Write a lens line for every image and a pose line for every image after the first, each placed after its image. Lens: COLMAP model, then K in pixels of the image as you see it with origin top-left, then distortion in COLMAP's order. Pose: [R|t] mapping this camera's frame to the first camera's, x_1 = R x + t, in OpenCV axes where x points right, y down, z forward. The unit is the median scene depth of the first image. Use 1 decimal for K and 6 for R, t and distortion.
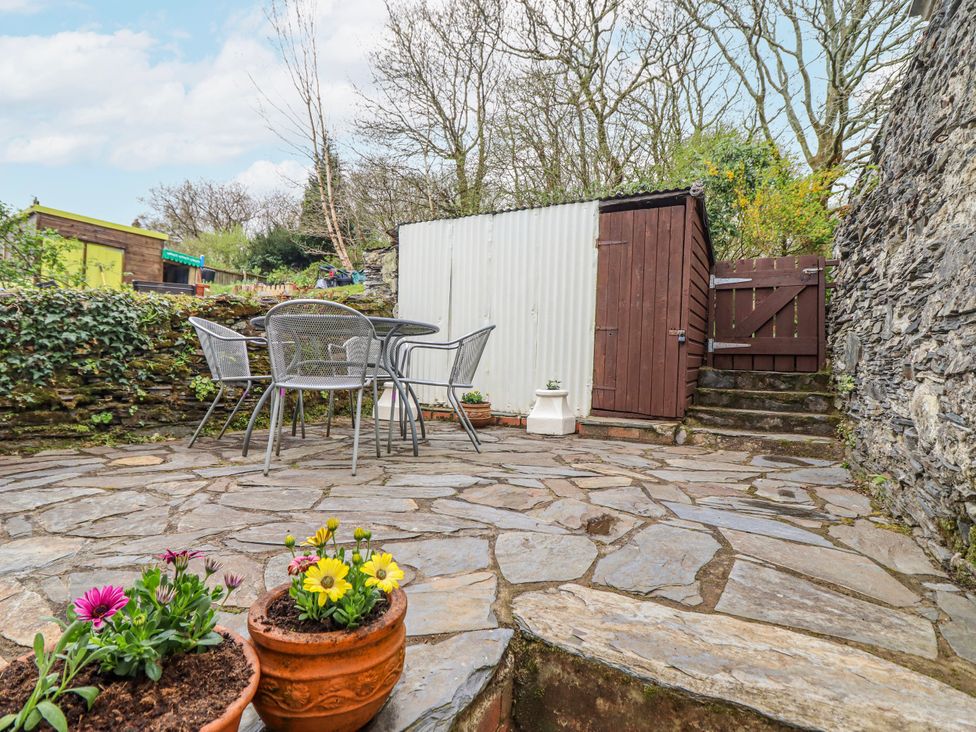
lens RADIAL K [[505.3, 0, 487.4], [0, 505.3, 352.2], [0, 0, 1]] dist [0.001520, -0.011939]
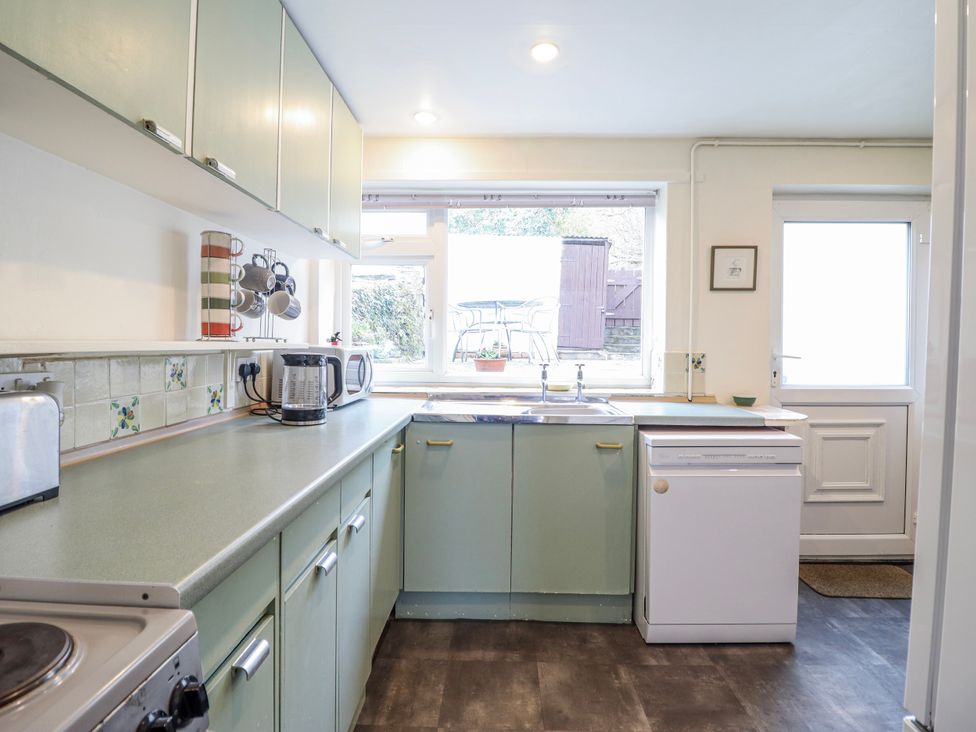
lens RADIAL K [[505.3, 0, 487.4], [0, 505.3, 352.2], [0, 0, 1]] dist [0.001520, -0.011939]
pose [[0.877929, -0.030197, 0.477838, -0.986582], [-0.003013, 0.997641, 0.068582, 0.002493], [-0.478782, -0.061650, 0.875767, -0.581080]]
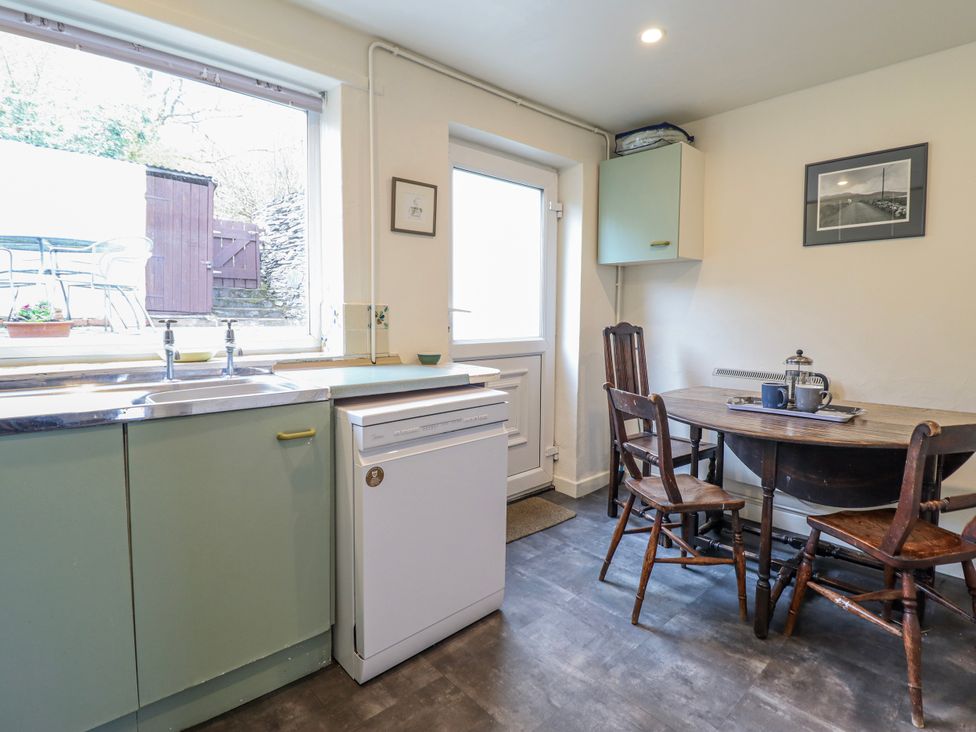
lens RADIAL K [[505.3, 0, 487.4], [0, 505.3, 352.2], [0, 0, 1]] dist [0.001520, -0.011939]
pose [[0.313074, -0.095529, 0.944912, -0.920444], [-0.037737, 0.992891, 0.112883, 0.031101], [-0.948979, -0.070999, 0.307243, -0.423846]]
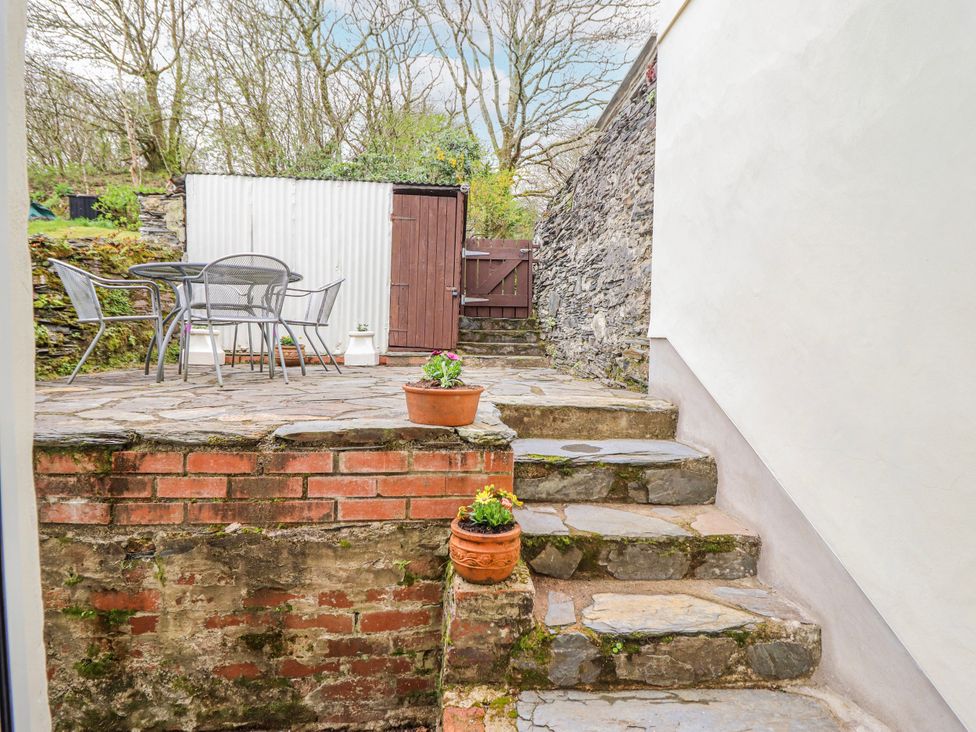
lens RADIAL K [[505.3, 0, 487.4], [0, 505.3, 352.2], [0, 0, 1]] dist [0.001520, -0.011939]
pose [[0.843398, -0.036611, 0.536041, -0.289645], [-0.006293, 0.996934, 0.077991, 0.025004], [-0.537253, -0.069151, 0.840582, -0.240931]]
